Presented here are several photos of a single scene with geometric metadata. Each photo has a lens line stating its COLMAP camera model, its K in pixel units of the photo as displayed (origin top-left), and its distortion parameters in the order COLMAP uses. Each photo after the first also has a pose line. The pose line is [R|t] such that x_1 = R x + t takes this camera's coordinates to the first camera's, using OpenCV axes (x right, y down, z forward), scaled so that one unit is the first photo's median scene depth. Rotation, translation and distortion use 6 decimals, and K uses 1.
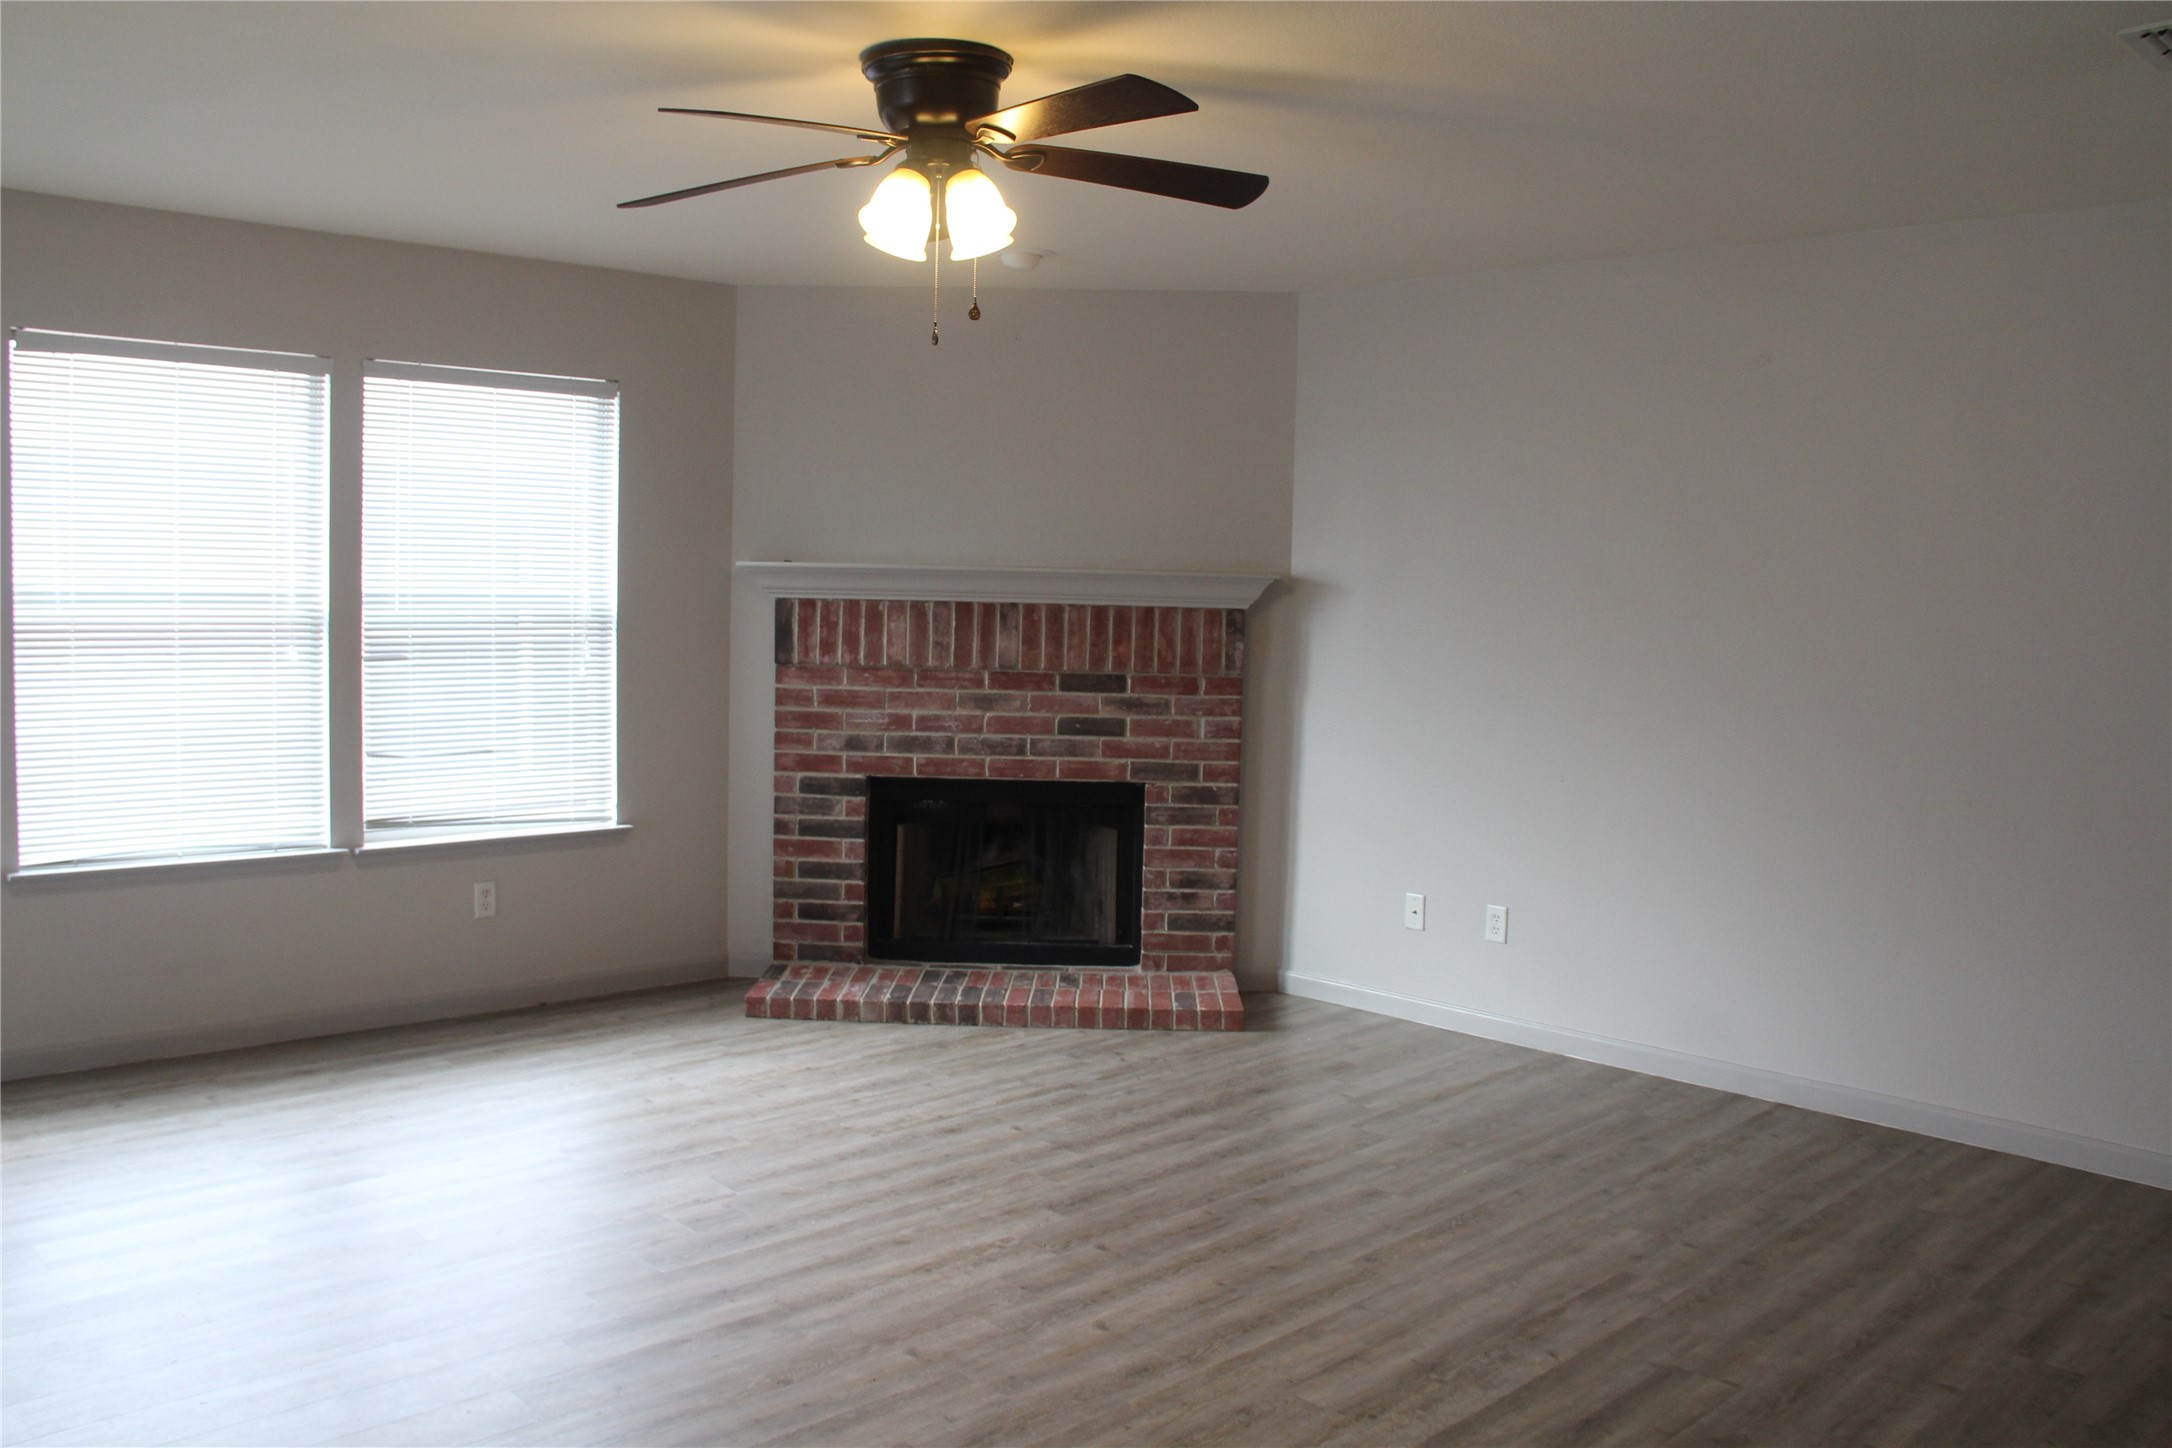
lens RADIAL K [[1788.3, 0, 1083.9], [0, 1788.3, 713.3], [0, 0, 1]] dist [-0.185936, 0.164749]
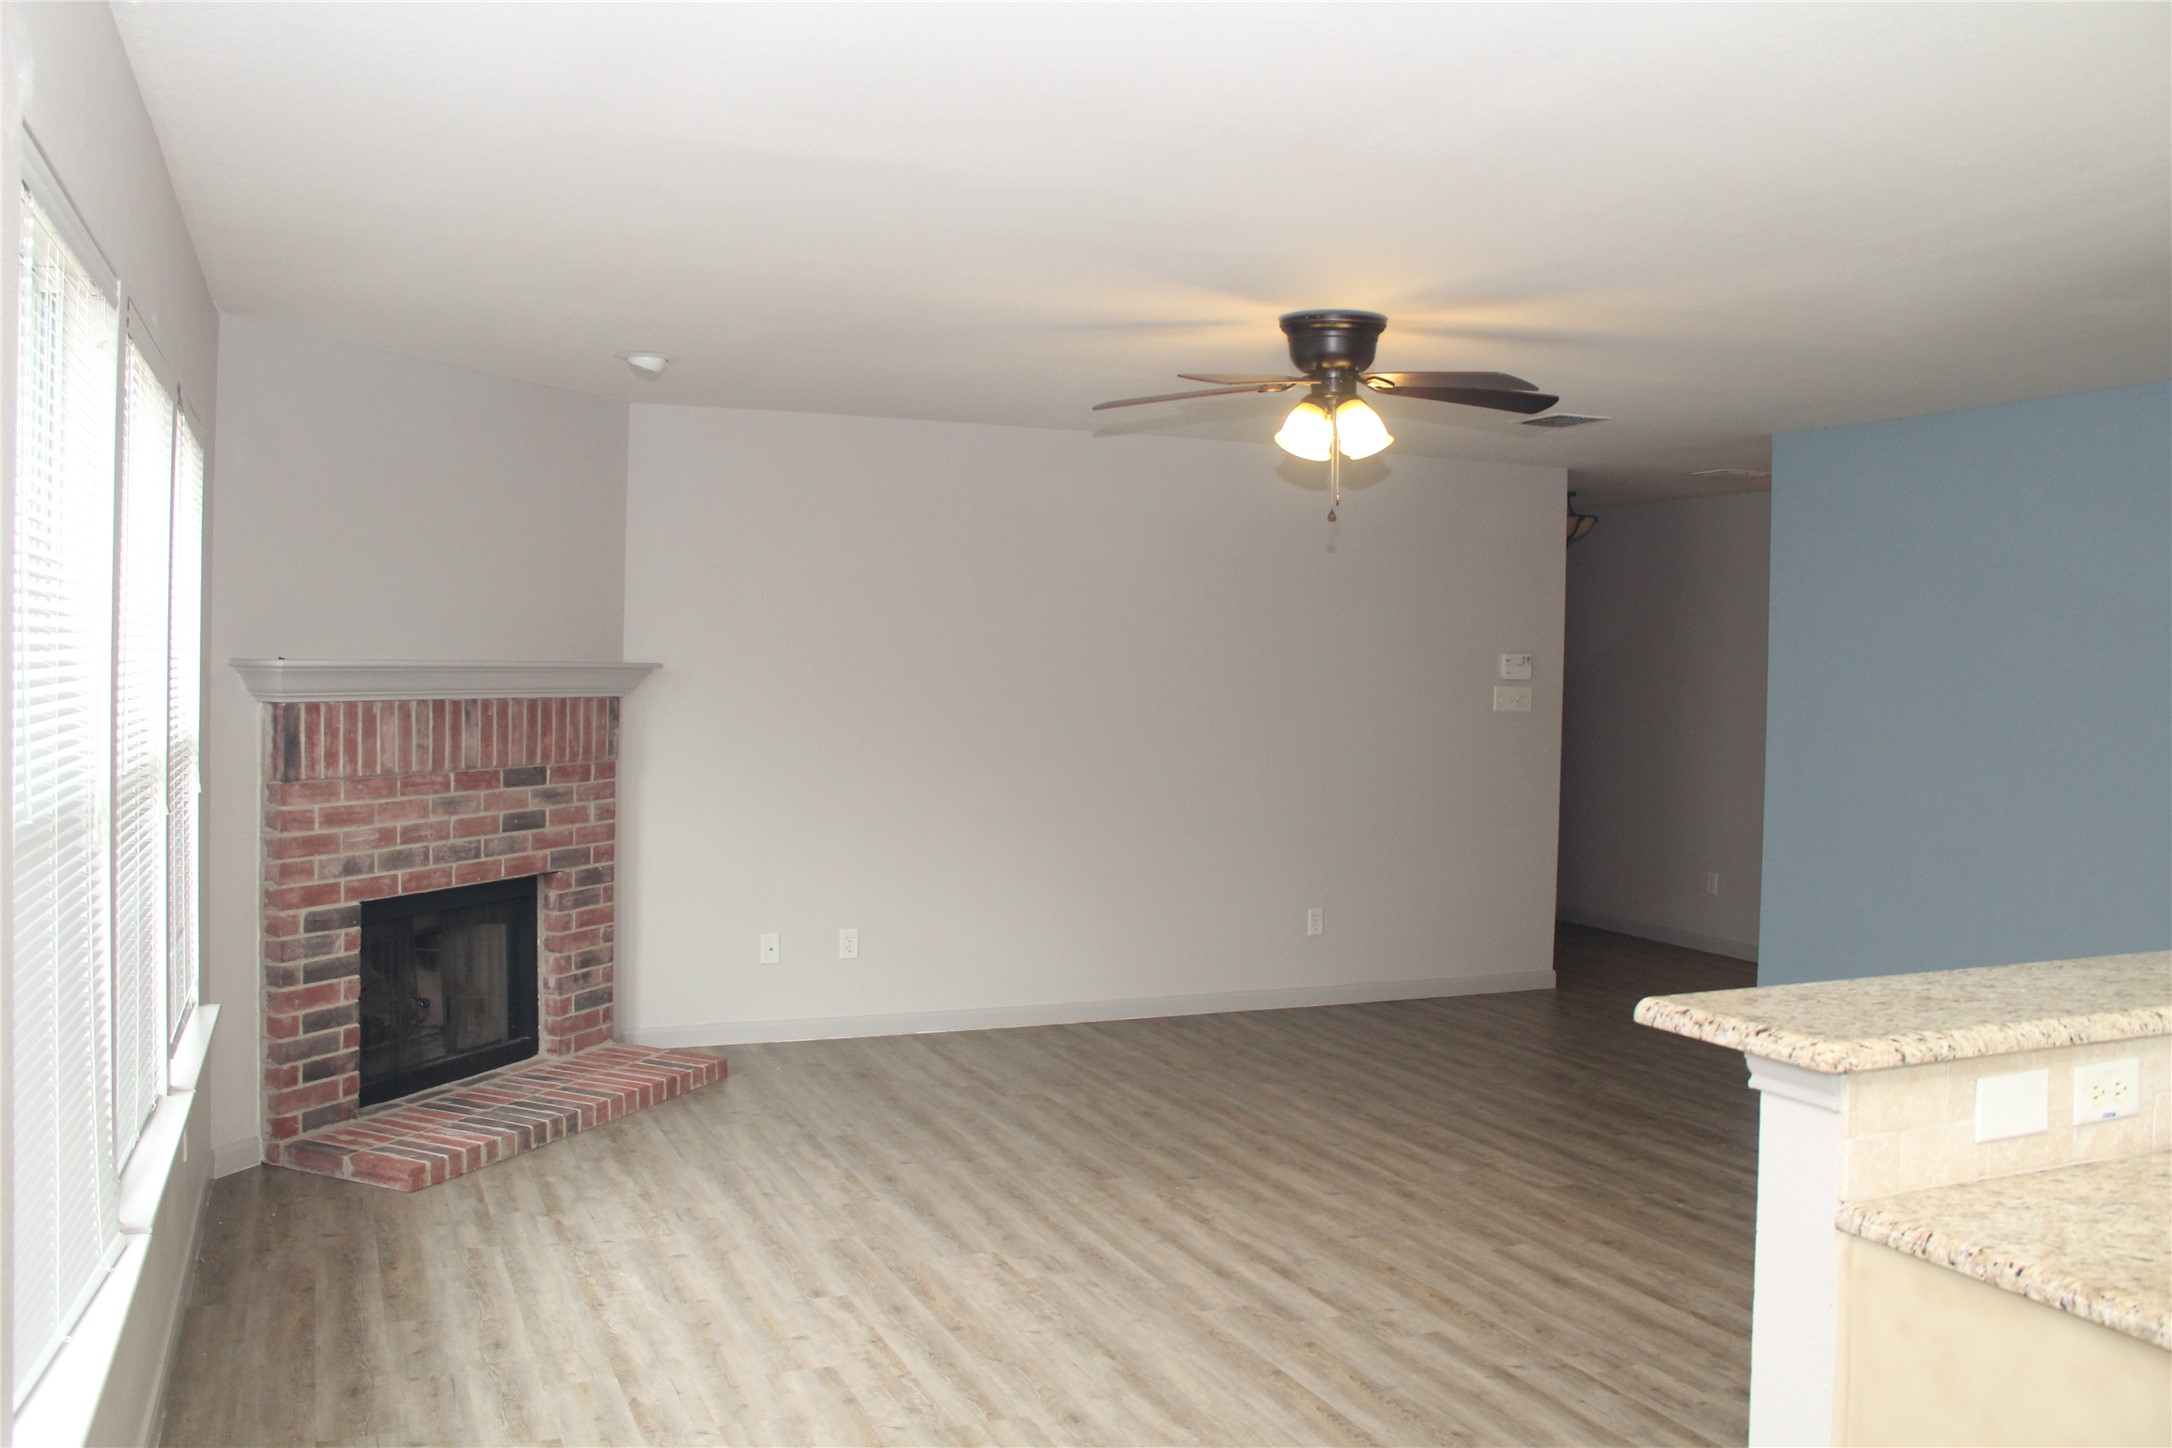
lens RADIAL K [[1788.3, 0, 1083.9], [0, 1788.3, 713.3], [0, 0, 1]] dist [-0.185936, 0.164749]
pose [[0.356990, -0.043303, 0.933104, -0.790598], [0.063403, 0.997744, 0.022046, -0.053844], [-0.931954, 0.051291, 0.358930, 0.359347]]
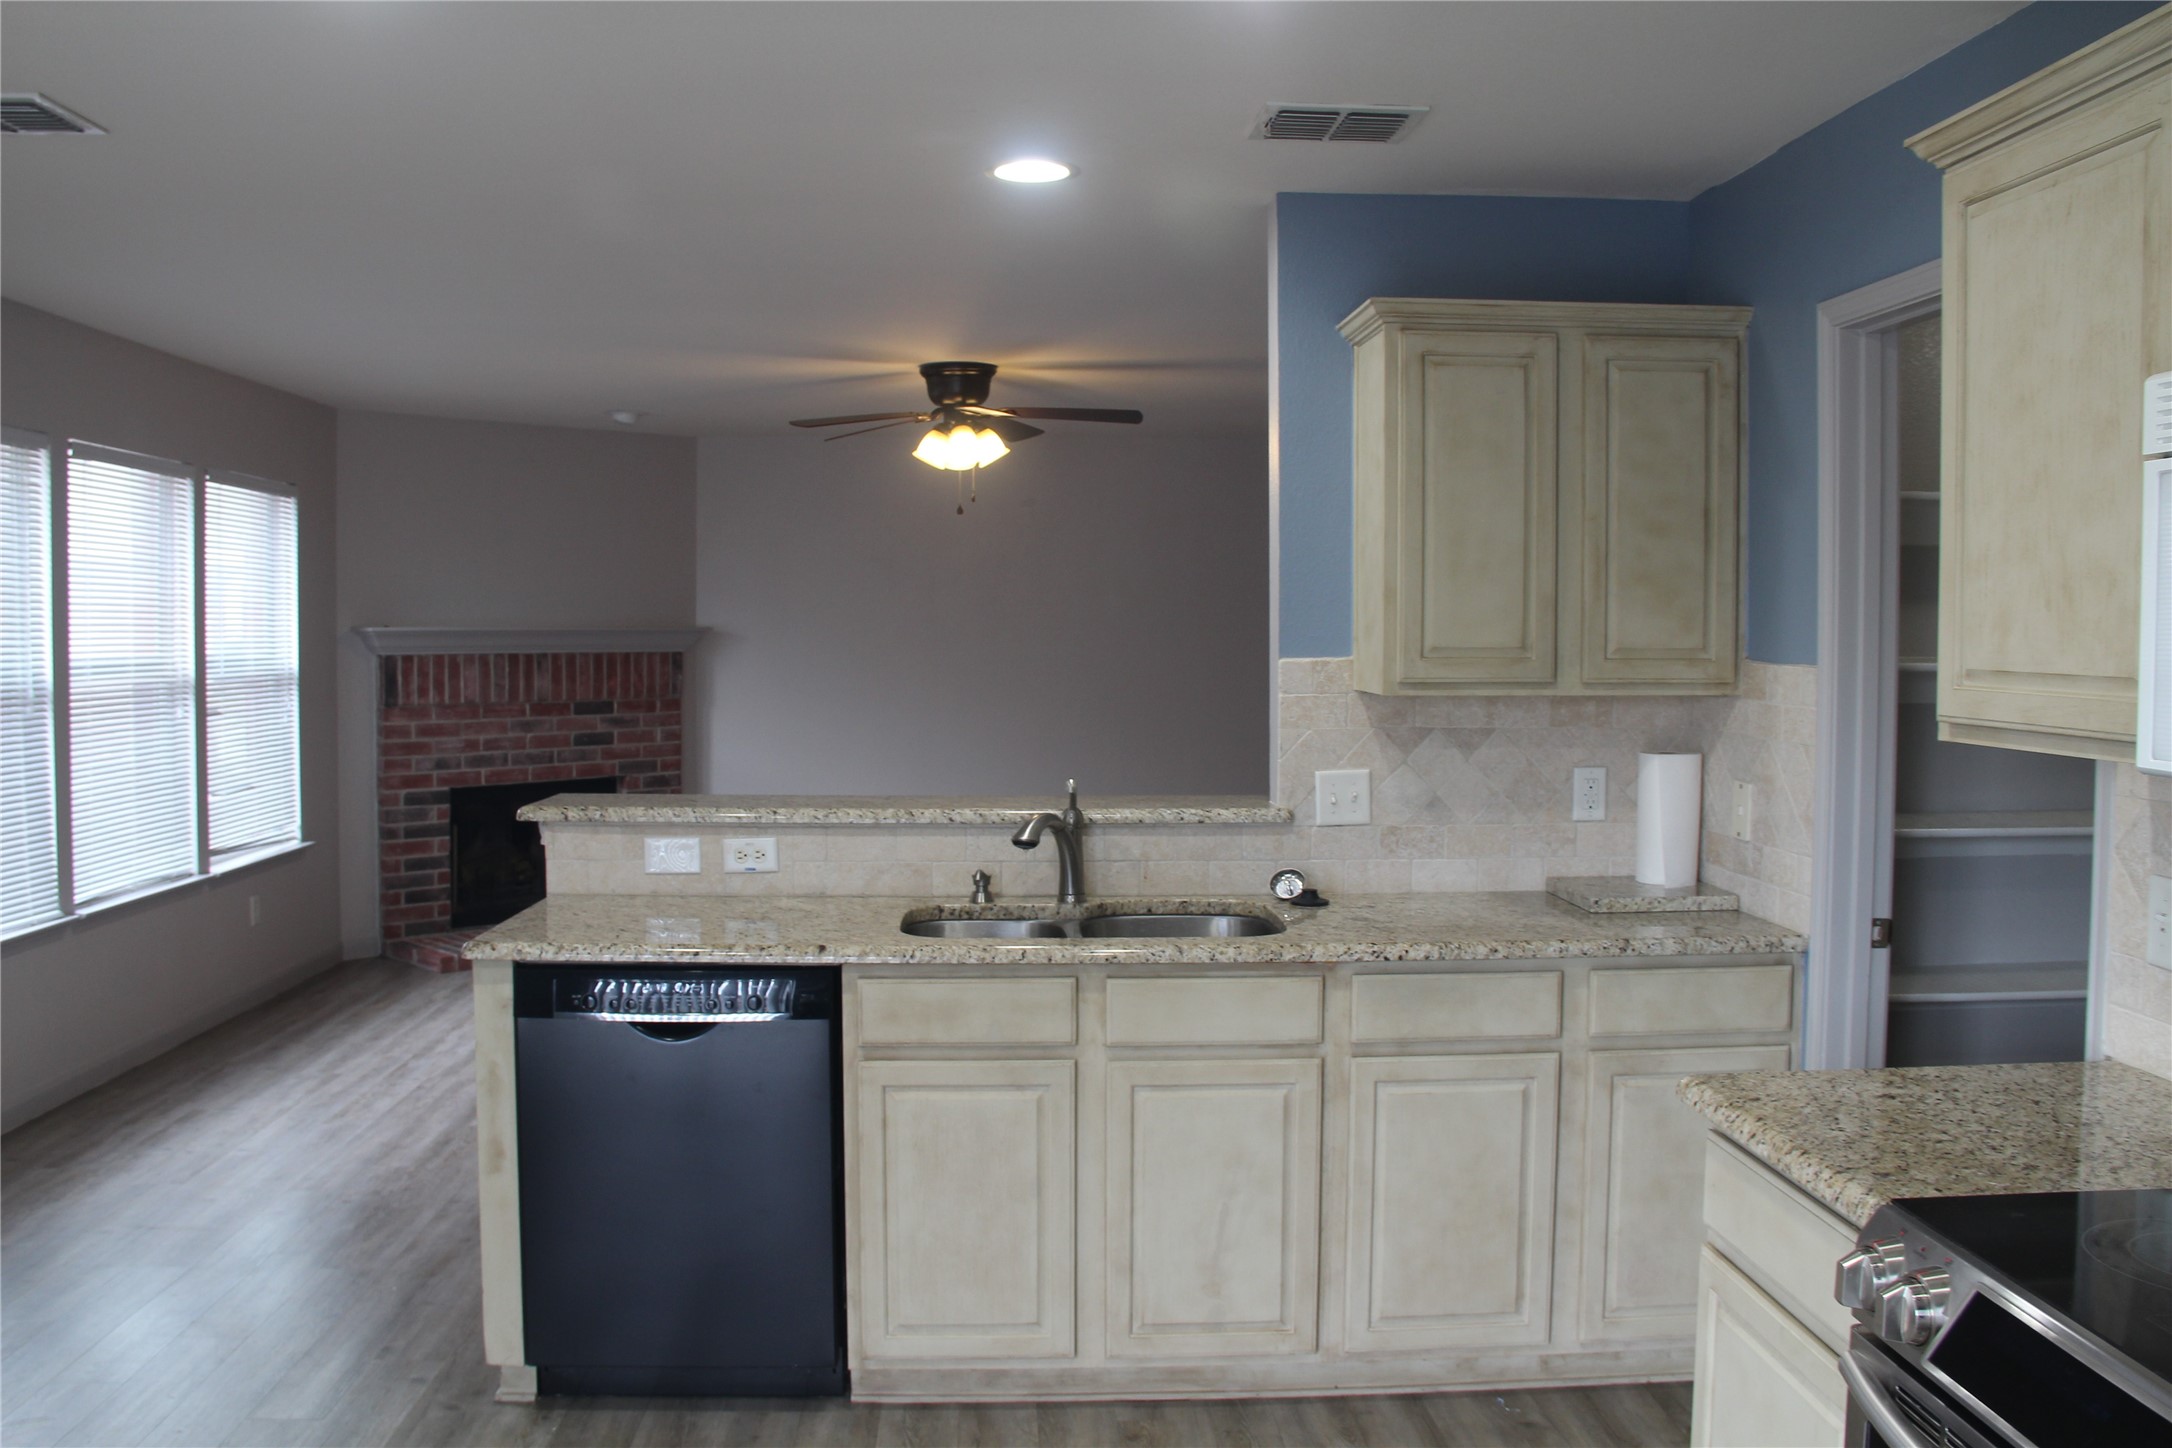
lens RADIAL K [[1788.3, 0, 1083.9], [0, 1788.3, 713.3], [0, 0, 1]] dist [-0.185936, 0.164749]
pose [[0.656574, -0.057776, 0.752045, -0.786928], [0.069528, 0.997453, 0.015927, -0.007969], [-0.751050, 0.041831, 0.658919, -0.207095]]
